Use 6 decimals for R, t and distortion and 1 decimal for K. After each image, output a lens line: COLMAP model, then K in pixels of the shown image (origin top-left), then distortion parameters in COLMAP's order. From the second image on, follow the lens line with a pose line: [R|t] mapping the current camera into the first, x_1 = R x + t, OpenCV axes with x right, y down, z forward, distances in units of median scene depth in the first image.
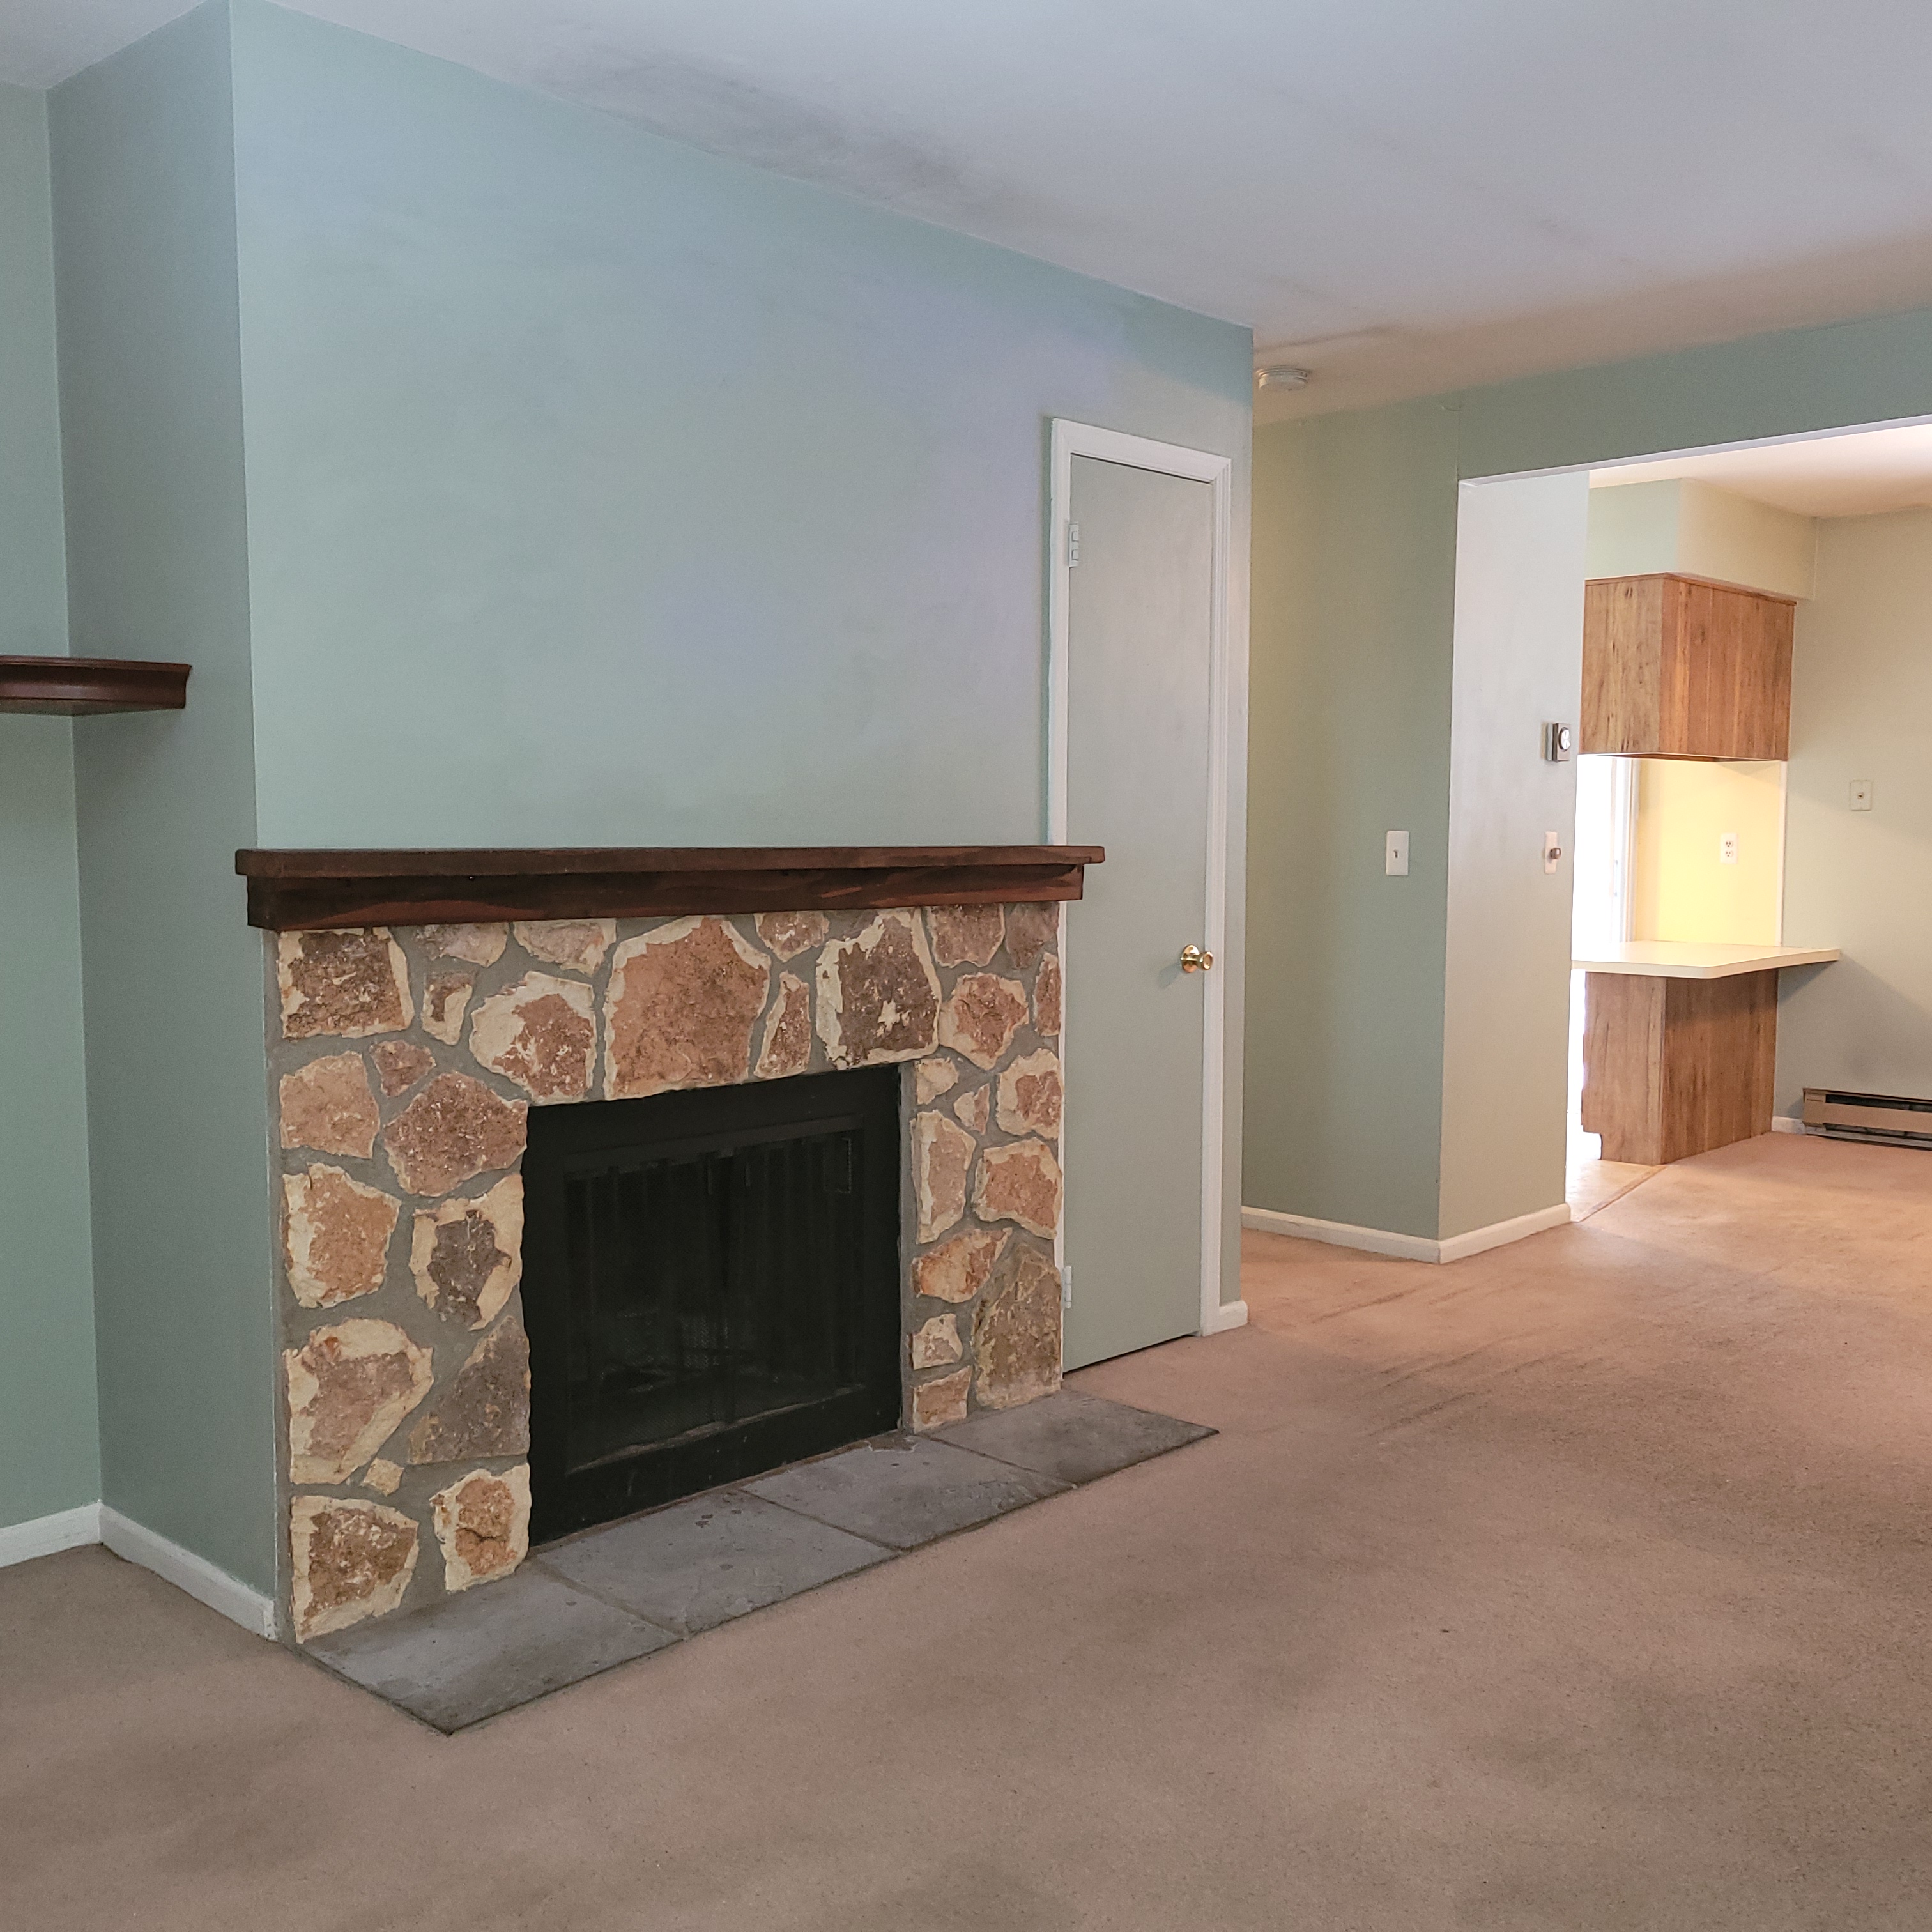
lens RADIAL K [[1891.5, 0, 966.0], [0, 1891.5, 966.0], [0, 0, 1]] dist [-0.002395, -0.001068]
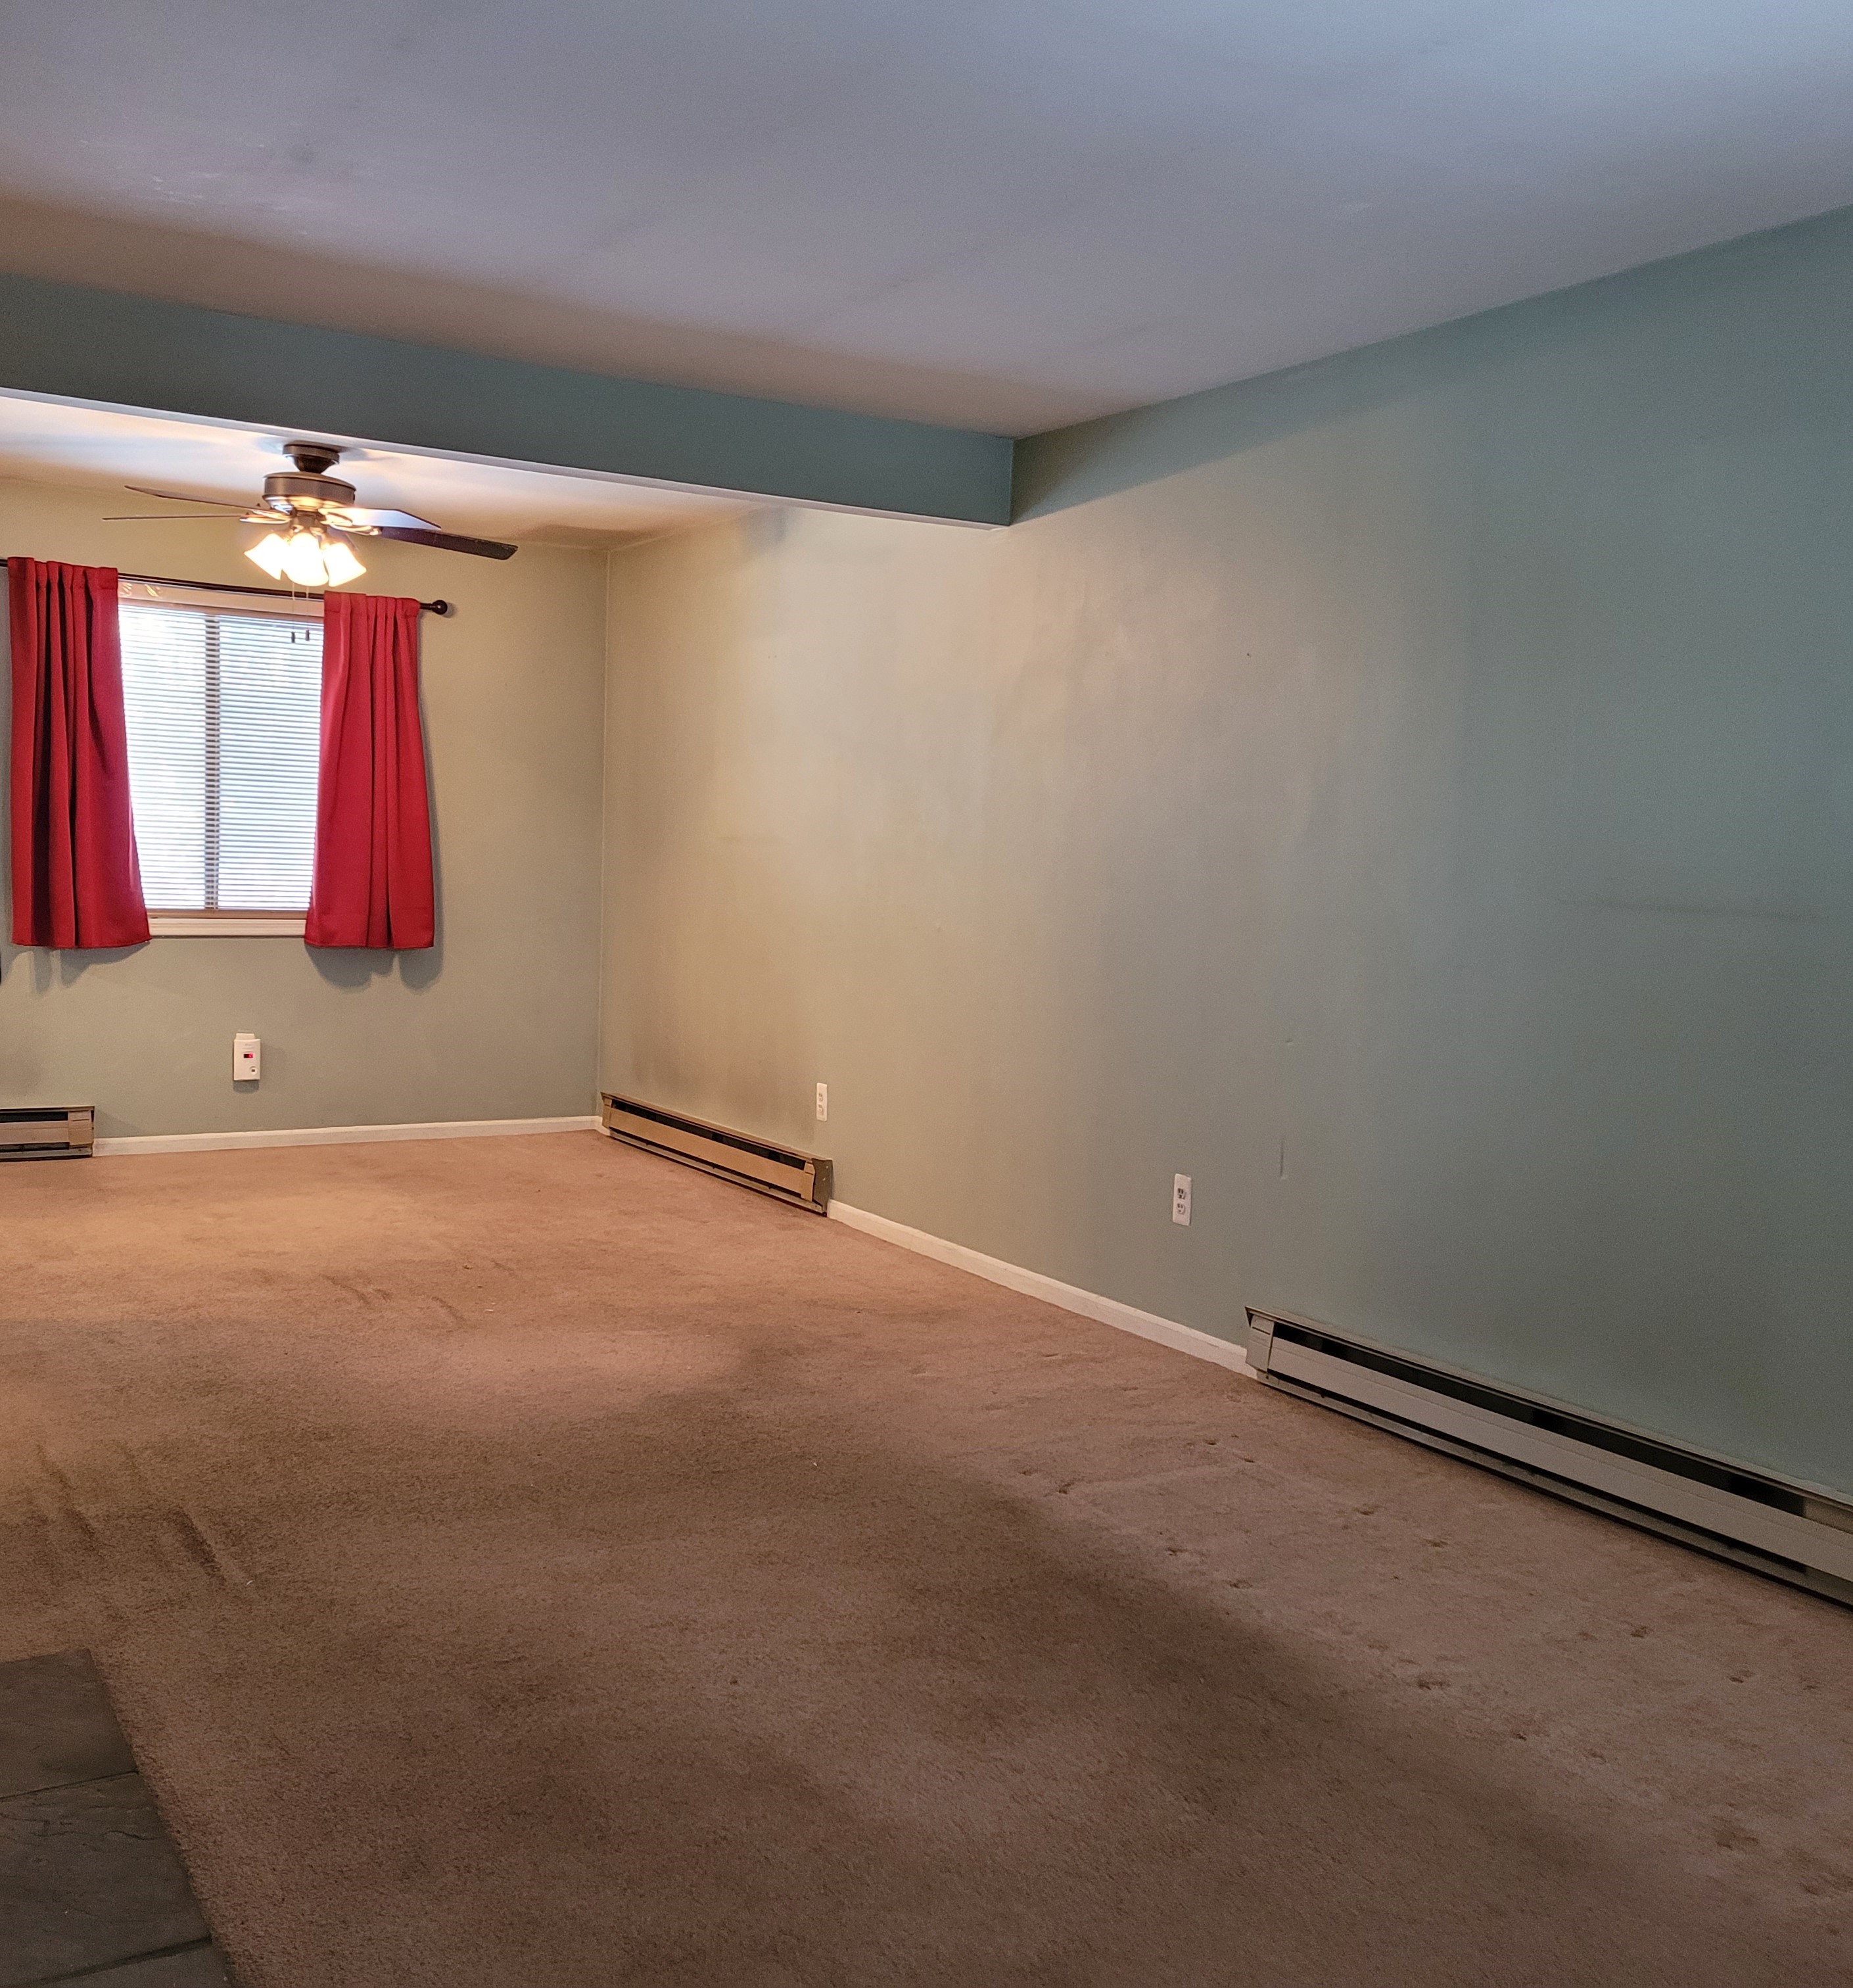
lens RADIAL K [[1974.1, 0, 926.5], [0, 1974.1, 994.0], [0, 0, 1]] dist [0.003510, 0.007519]
pose [[0.268025, -0.066368, 0.961123, -0.562108], [0.037975, 0.997577, 0.058295, -0.047603], [-0.962663, 0.020874, 0.269896, 0.521035]]
